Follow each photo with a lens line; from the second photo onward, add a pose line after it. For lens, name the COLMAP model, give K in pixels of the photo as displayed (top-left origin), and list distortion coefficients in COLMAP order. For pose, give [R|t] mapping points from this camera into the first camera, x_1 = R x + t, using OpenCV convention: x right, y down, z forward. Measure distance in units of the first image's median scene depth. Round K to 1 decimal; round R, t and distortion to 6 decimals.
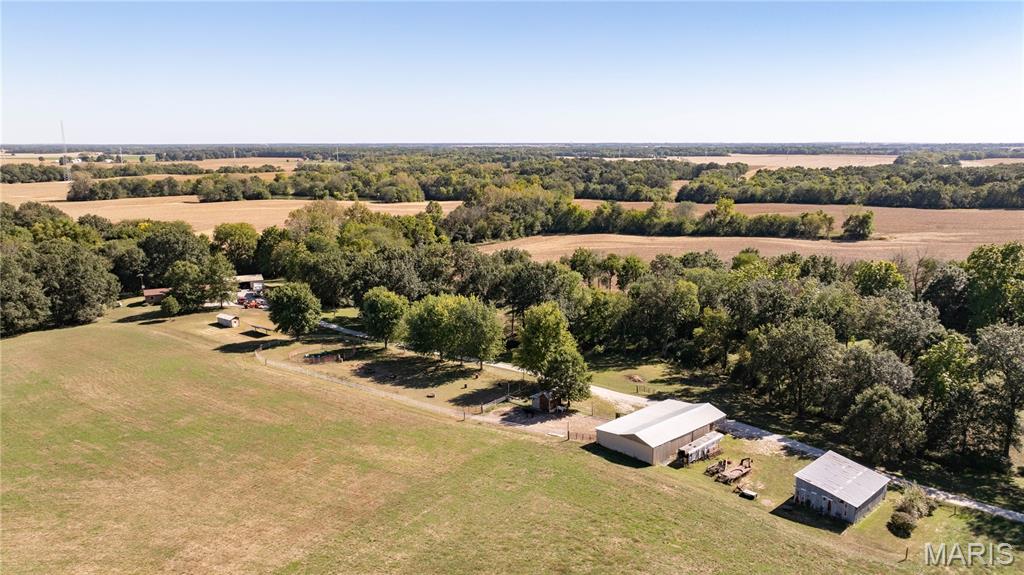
lens RADIAL K [[729.4, 0, 513.8], [0, 729.4, 289.6], [0, 0, 1]] dist [-0.009375, 0.011217]
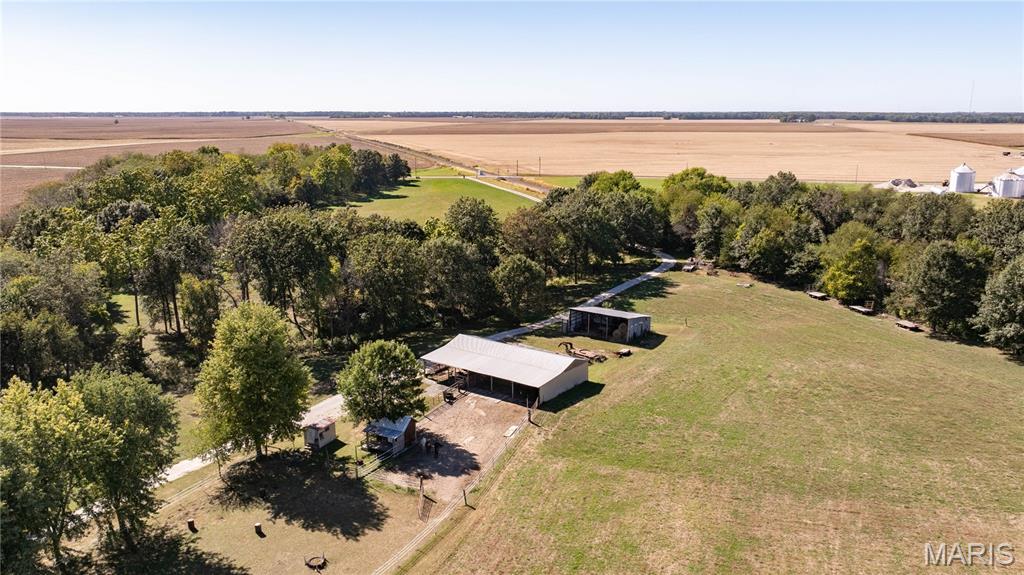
lens RADIAL K [[729.4, 0, 512.2], [0, 729.4, 286.0], [0, 0, 1]] dist [-0.009375, 0.011217]
pose [[-0.161397, -0.226837, 0.960466, -0.180361], [0.188957, 0.948118, 0.255673, -0.036470], [-0.968631, 0.222751, -0.110161, 0.311717]]
